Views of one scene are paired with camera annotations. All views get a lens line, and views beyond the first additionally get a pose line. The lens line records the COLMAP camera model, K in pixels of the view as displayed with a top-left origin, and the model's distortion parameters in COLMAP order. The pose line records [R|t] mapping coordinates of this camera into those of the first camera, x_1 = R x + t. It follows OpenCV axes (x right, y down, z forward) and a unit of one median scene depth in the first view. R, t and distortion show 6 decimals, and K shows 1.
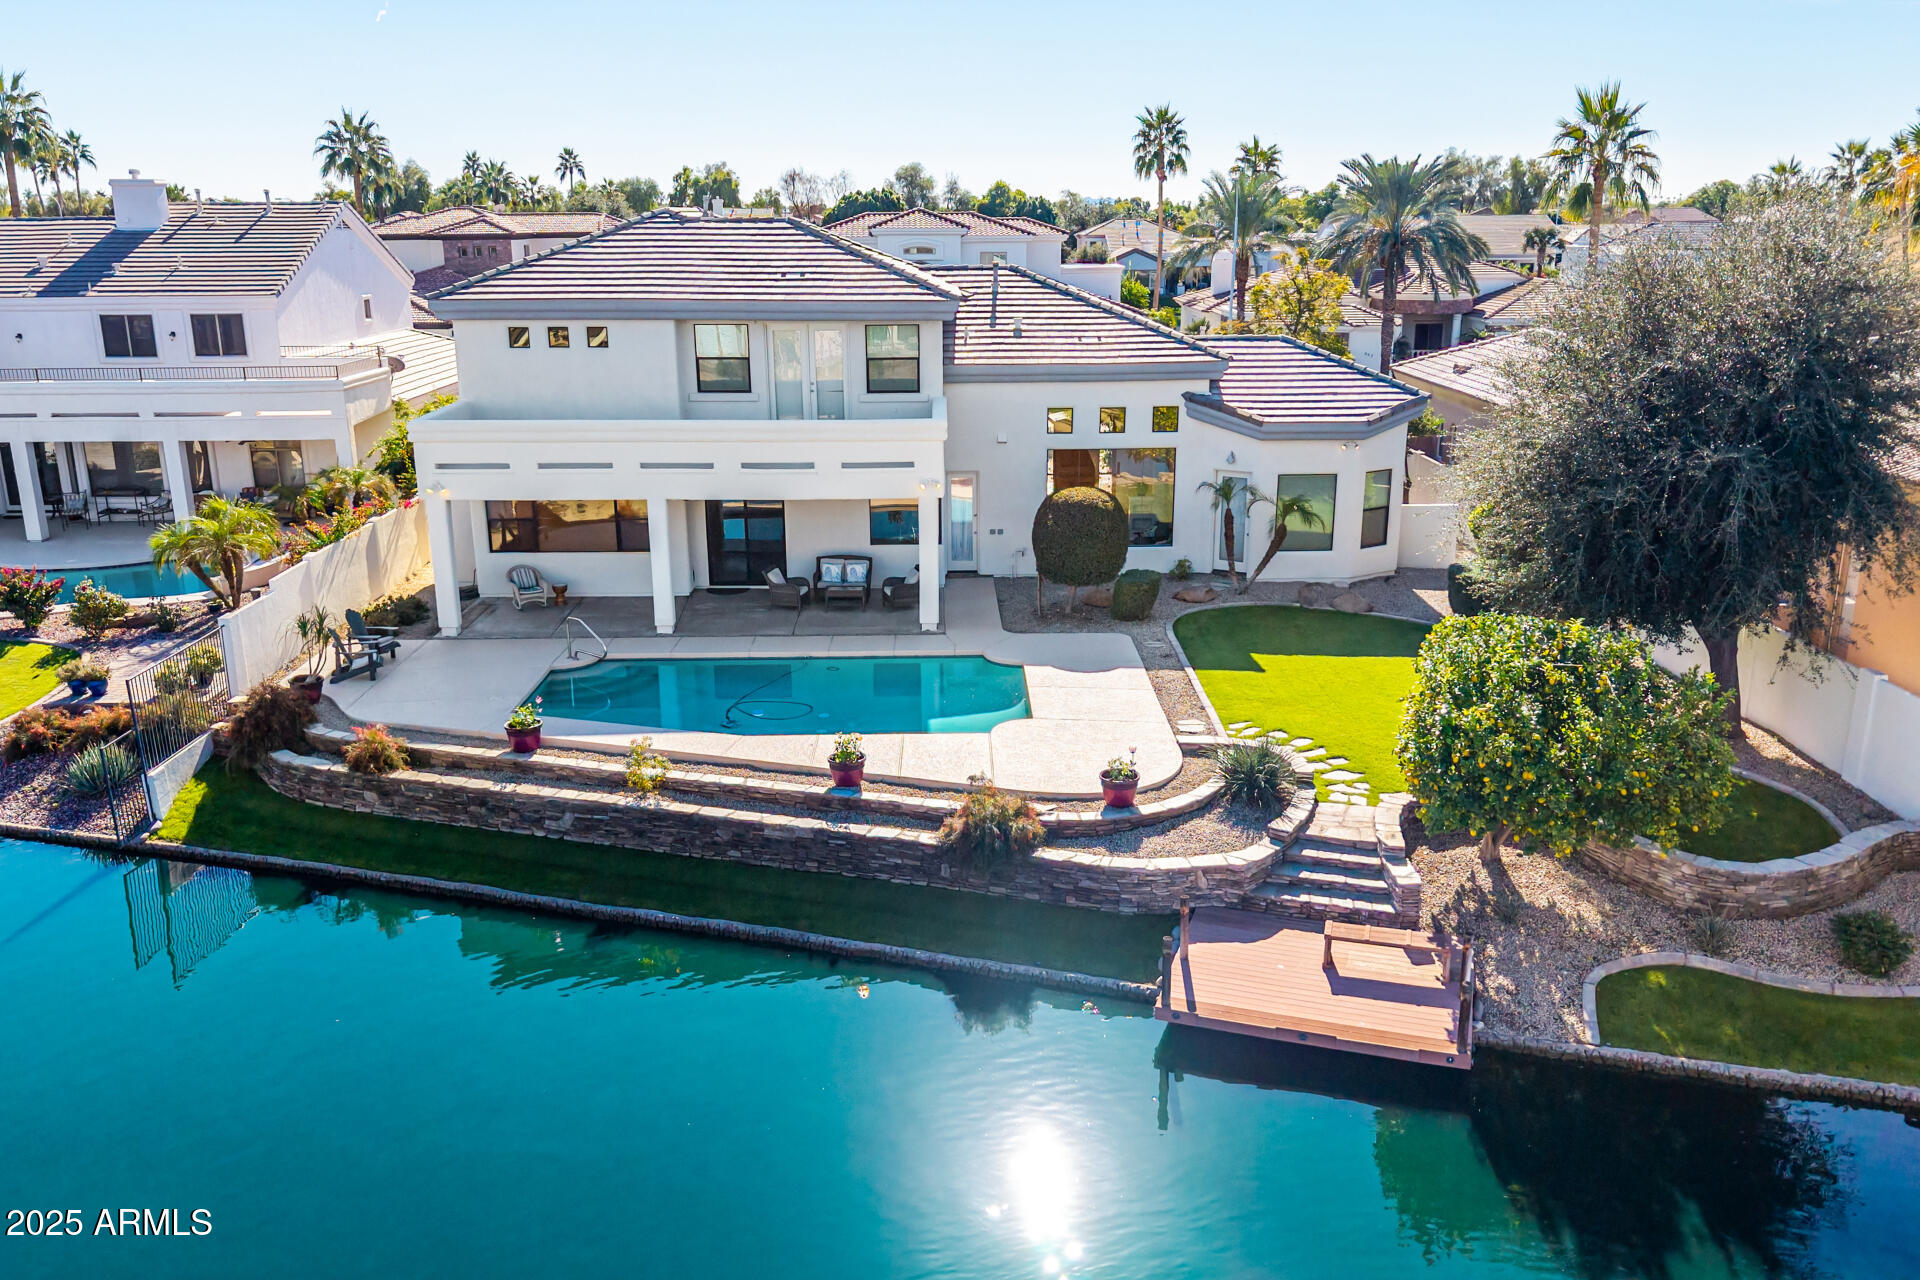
lens RADIAL K [[1534.2, 0, 954.5], [0, 1534.2, 655.4], [0, 0, 1]] dist [0.054785, -0.084506]
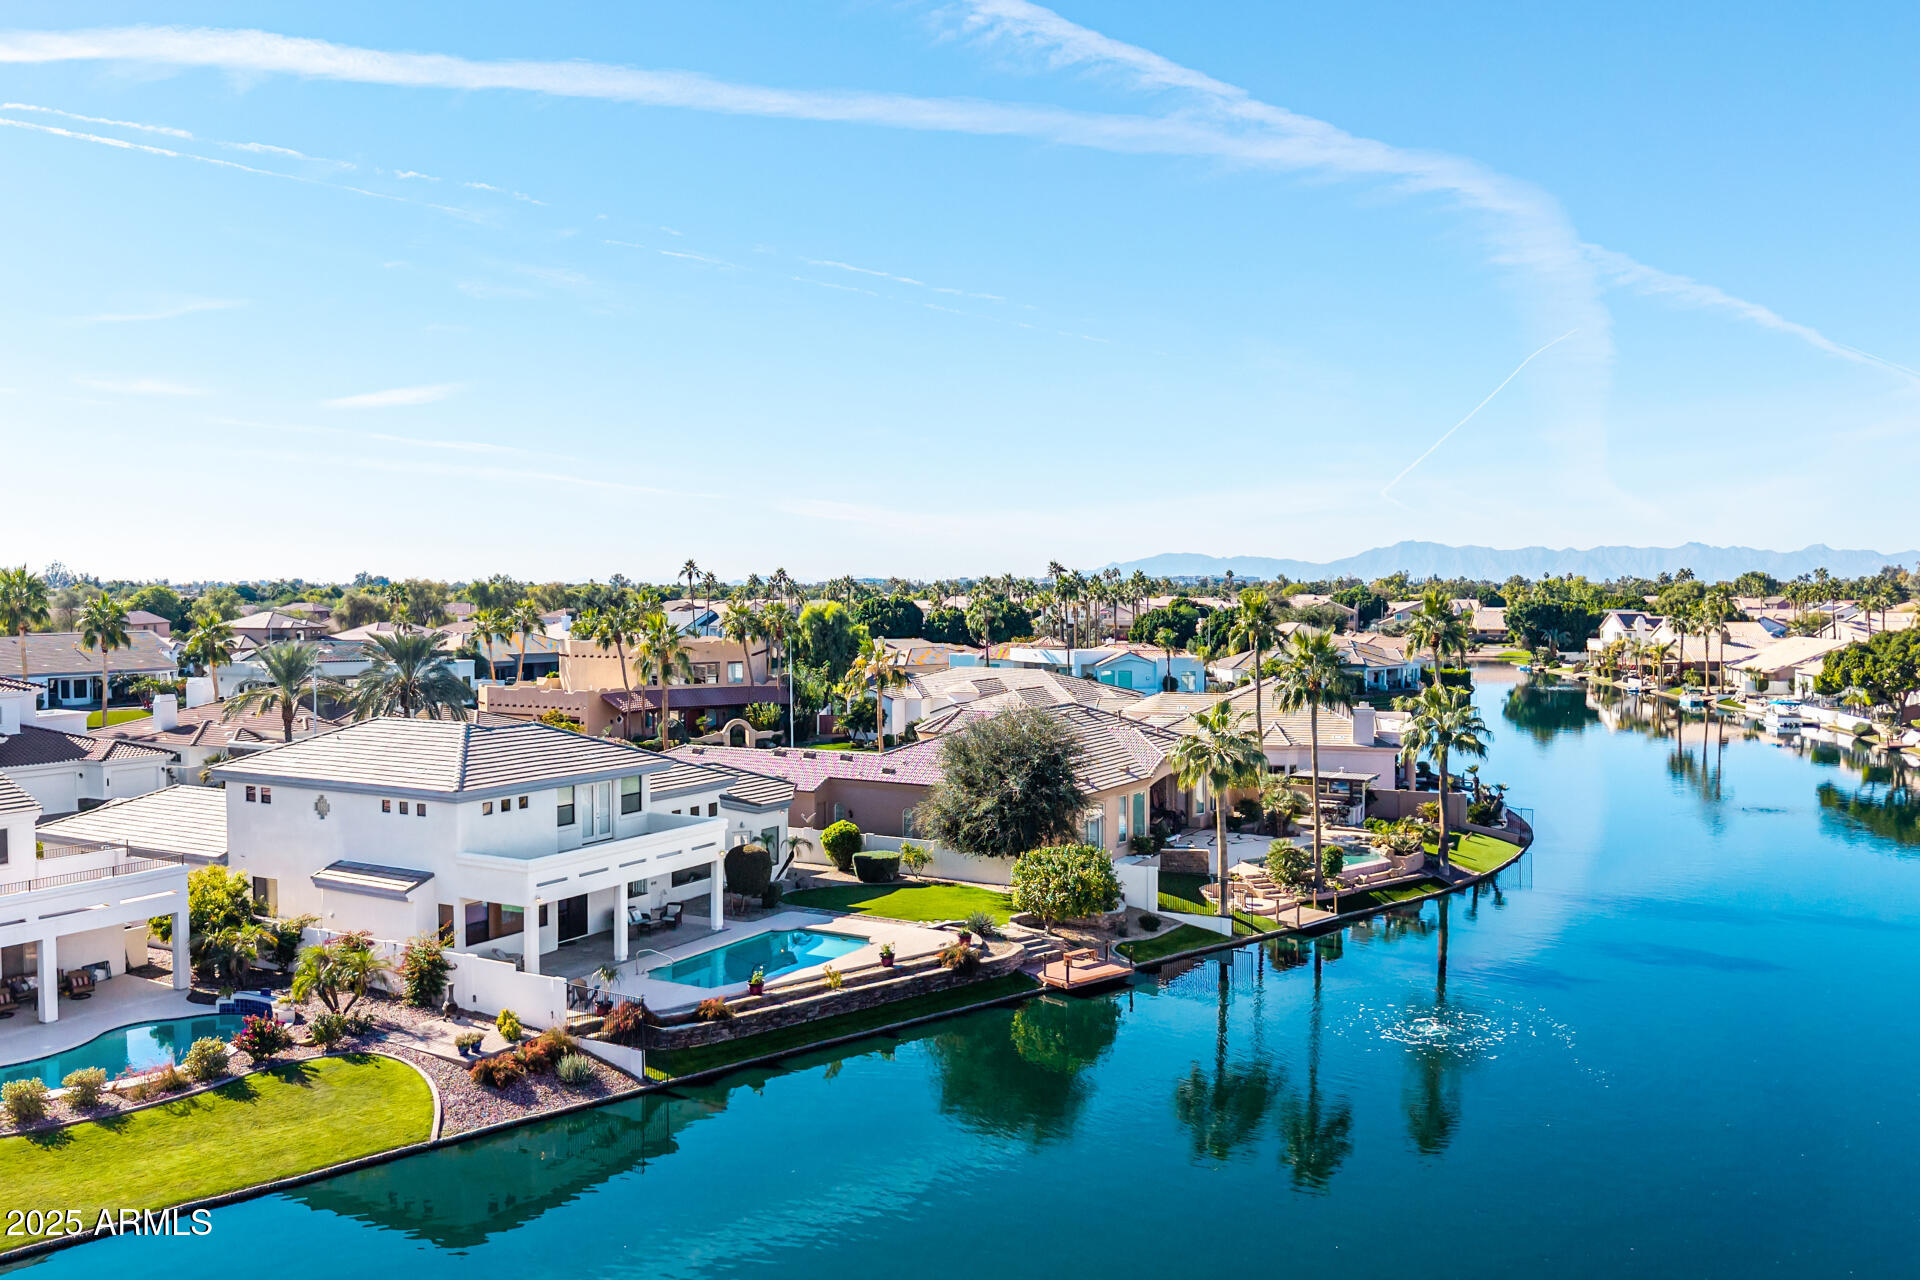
lens RADIAL K [[1534.2, 0, 955.1], [0, 1534.2, 610.8], [0, 0, 1]] dist [0.054785, -0.084506]
pose [[0.511578, -0.010268, 0.859175, -1.972750], [0.233677, 0.963903, -0.127618, -0.111974], [-0.826851, 0.266056, 0.495511, -0.394796]]
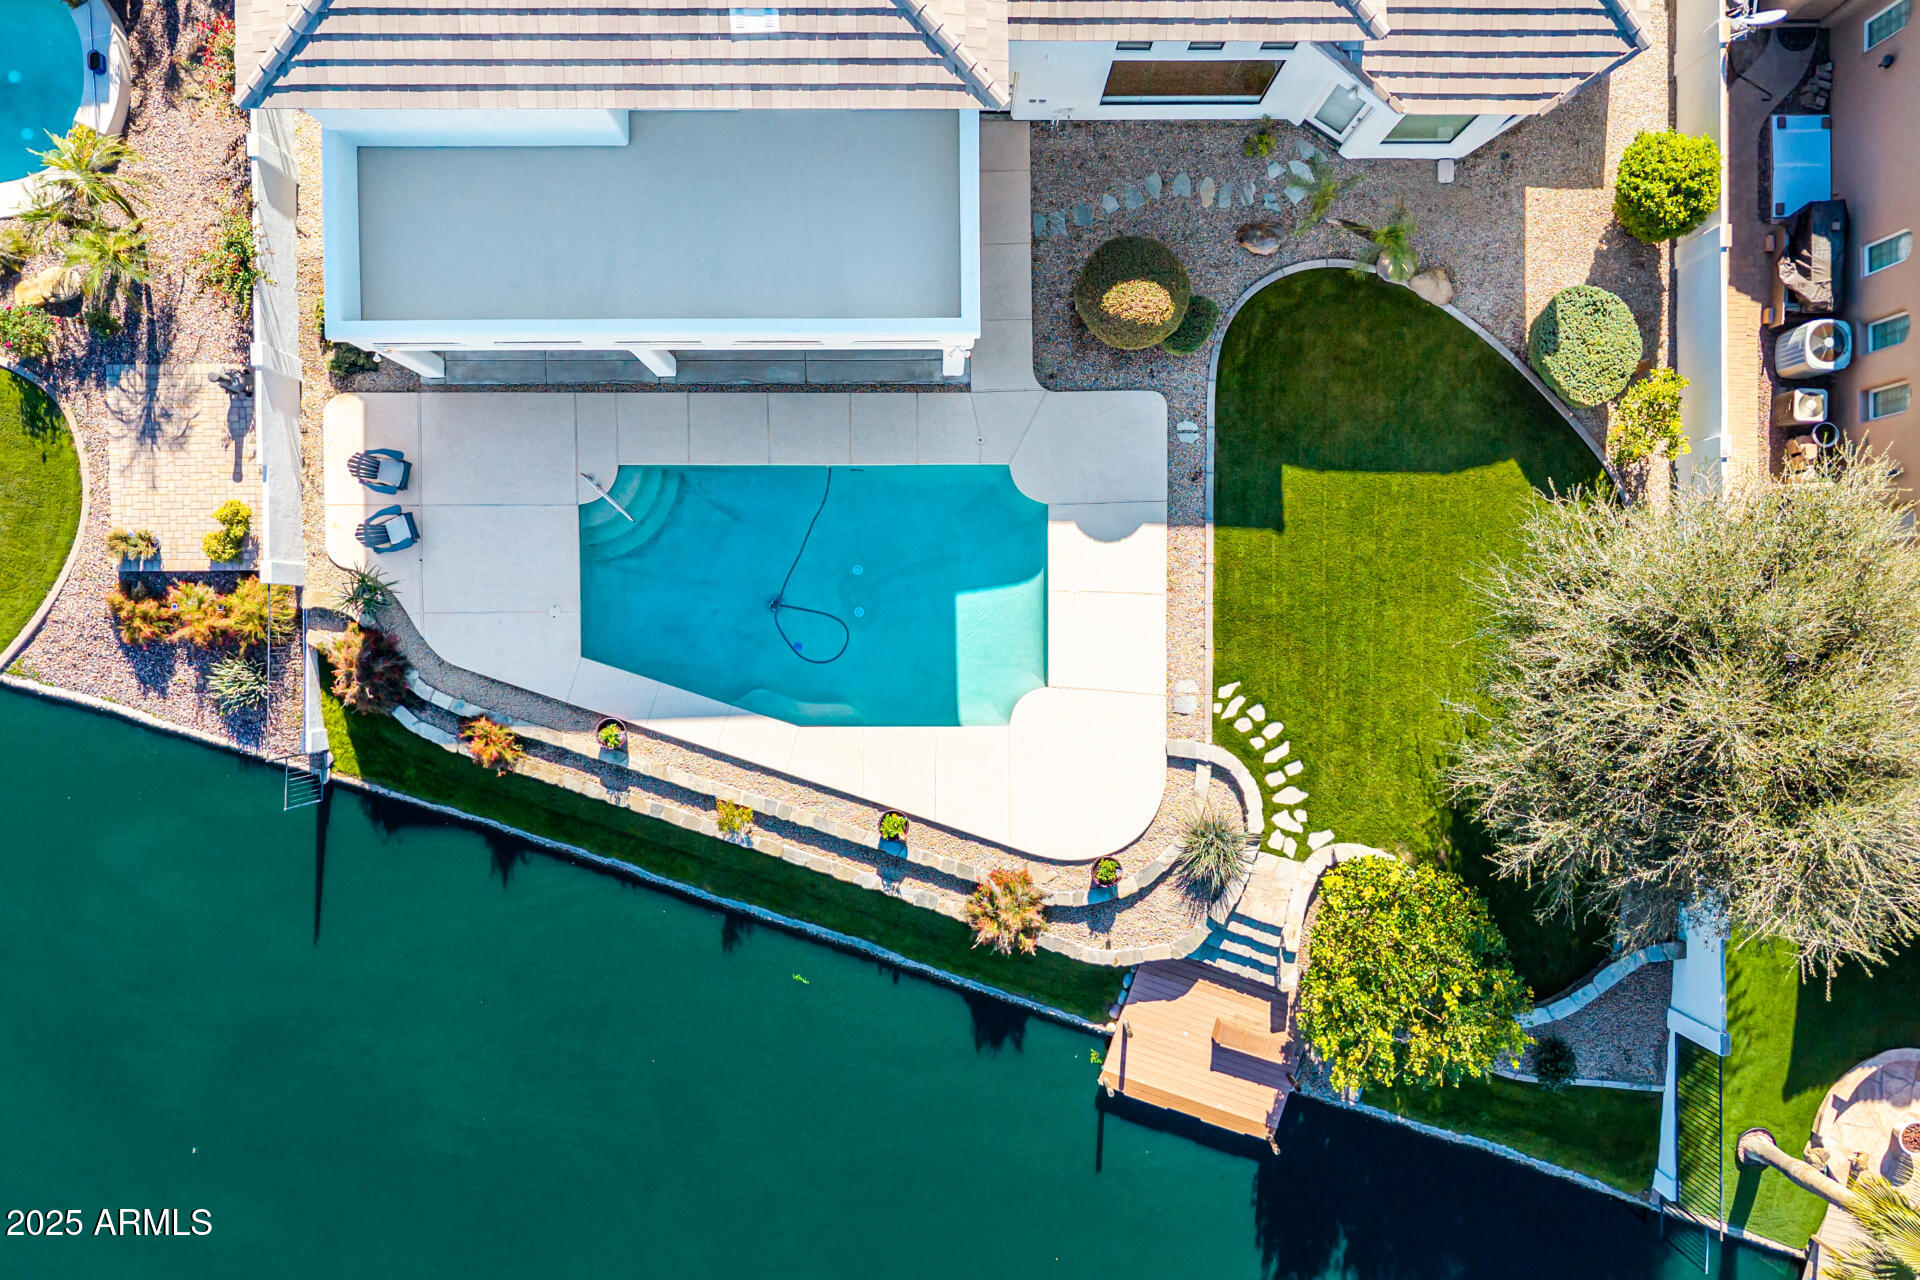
lens RADIAL K [[1534.2, 0, 962.5], [0, 1534.2, 627.8], [0, 0, 1]] dist [0.054785, -0.084506]
pose [[0.999814, 0.002493, 0.019148, -0.037243], [-0.019104, 0.272103, 0.962078, -1.133079], [-0.002812, -0.962265, 0.272100, 0.780426]]
